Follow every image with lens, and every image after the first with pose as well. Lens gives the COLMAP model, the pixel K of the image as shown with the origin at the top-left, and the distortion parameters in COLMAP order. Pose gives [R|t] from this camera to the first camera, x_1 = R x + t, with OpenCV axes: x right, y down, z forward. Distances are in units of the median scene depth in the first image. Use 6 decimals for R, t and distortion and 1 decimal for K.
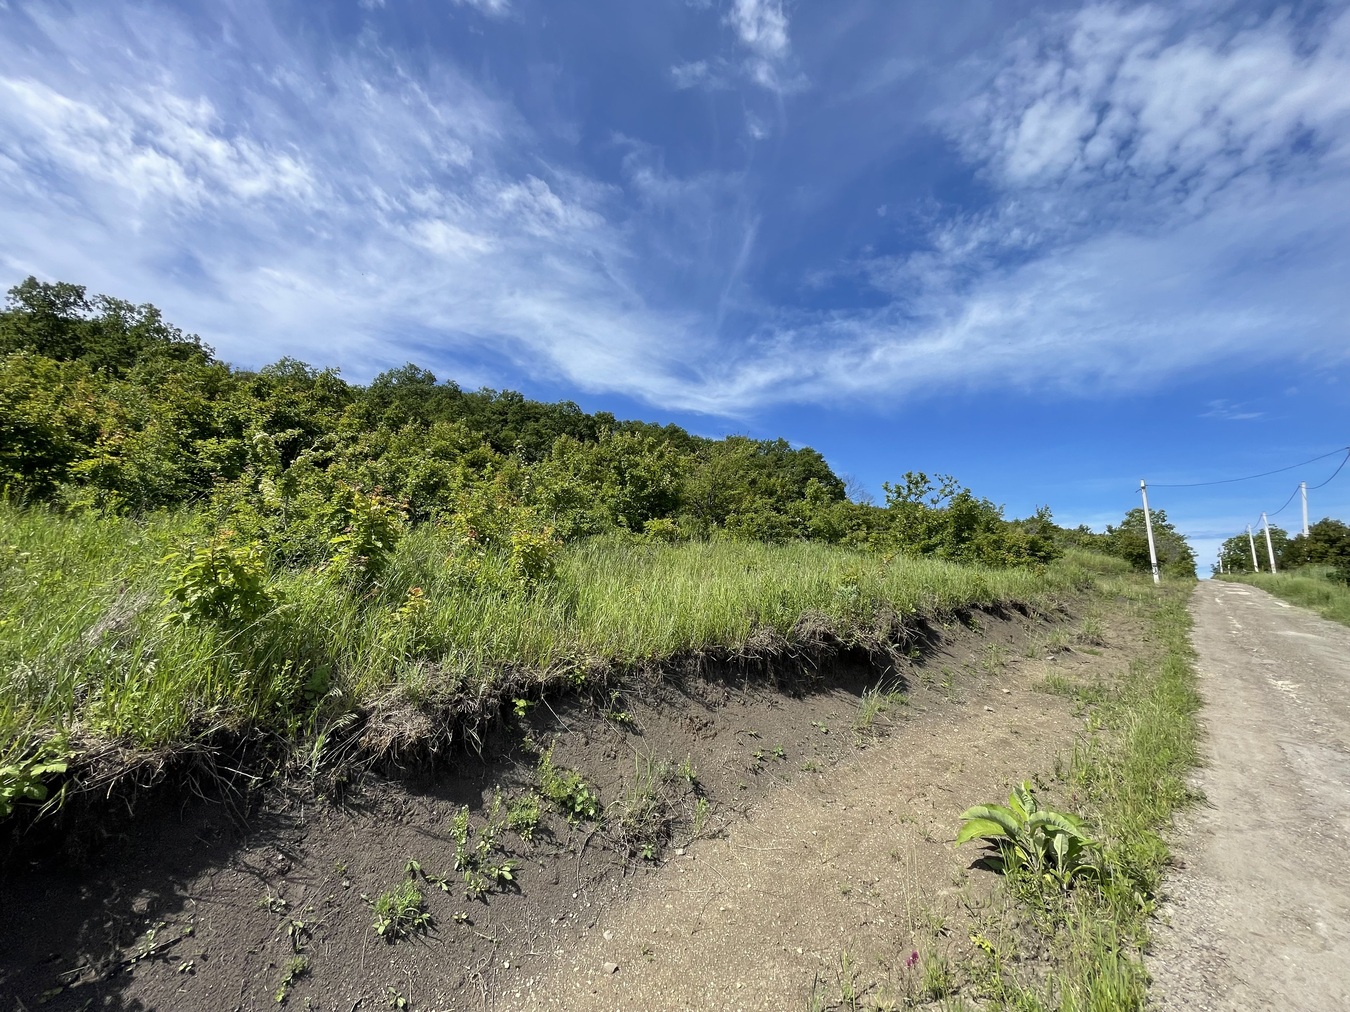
lens RADIAL K [[537.5, 0, 675.0], [0, 537.5, 506.0], [0, 0, 1]] dist [-0.000825, -0.000266]
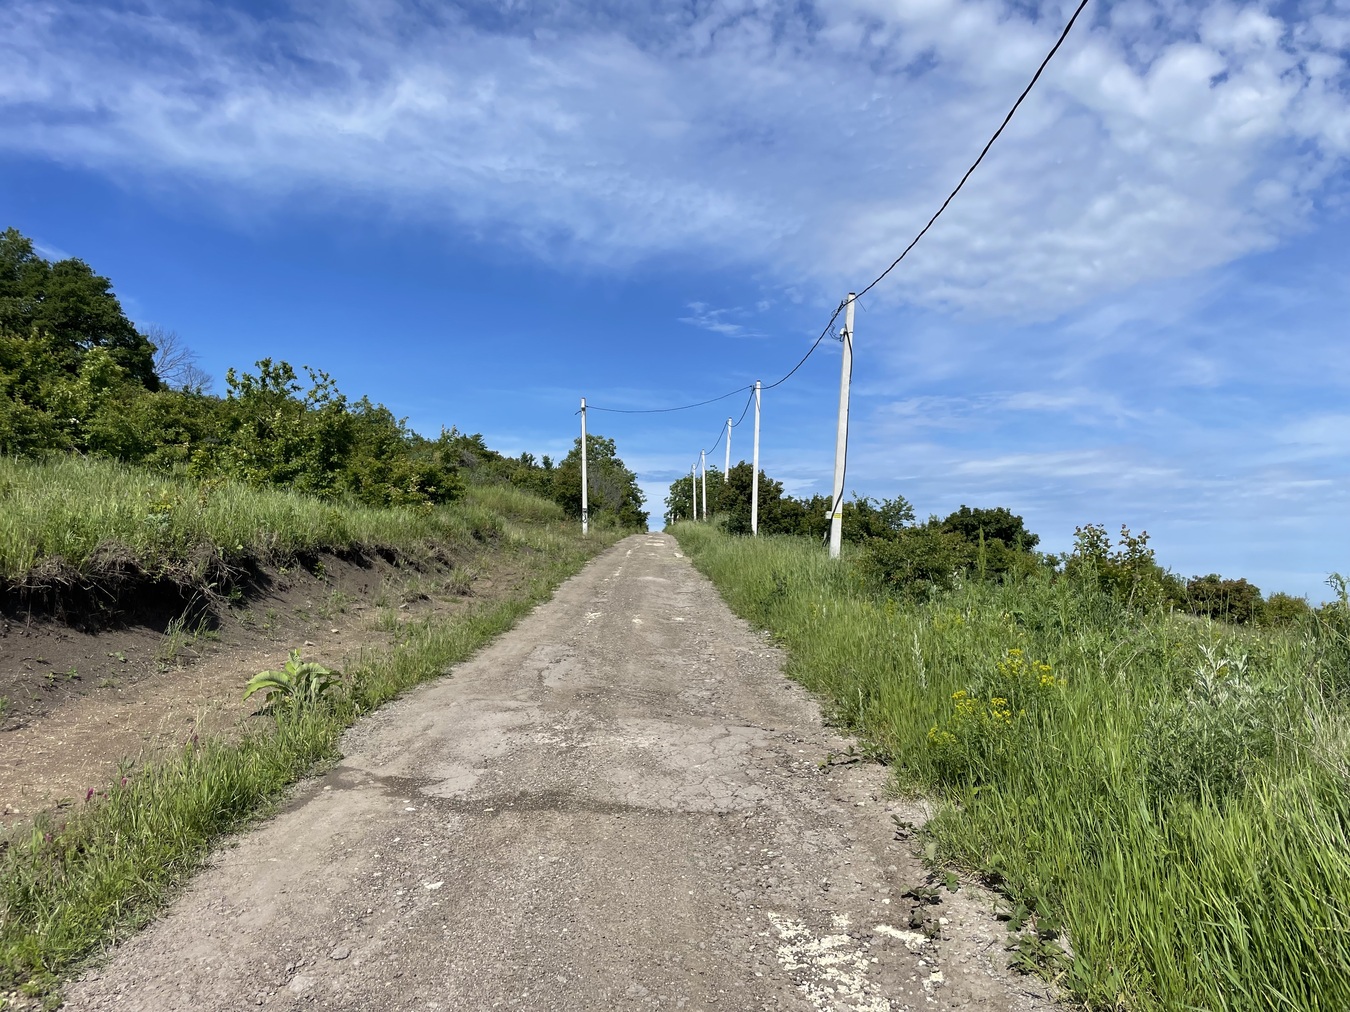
lens RADIAL K [[998.8, 0, 675.0], [0, 998.8, 506.0], [0, 0, 1]] dist [0.060840, -0.106814]
pose [[0.704728, 0.016901, 0.709276, -0.130884], [-0.092576, 0.993360, 0.068313, -0.026307], [-0.703412, -0.113804, 0.701613, -0.391887]]
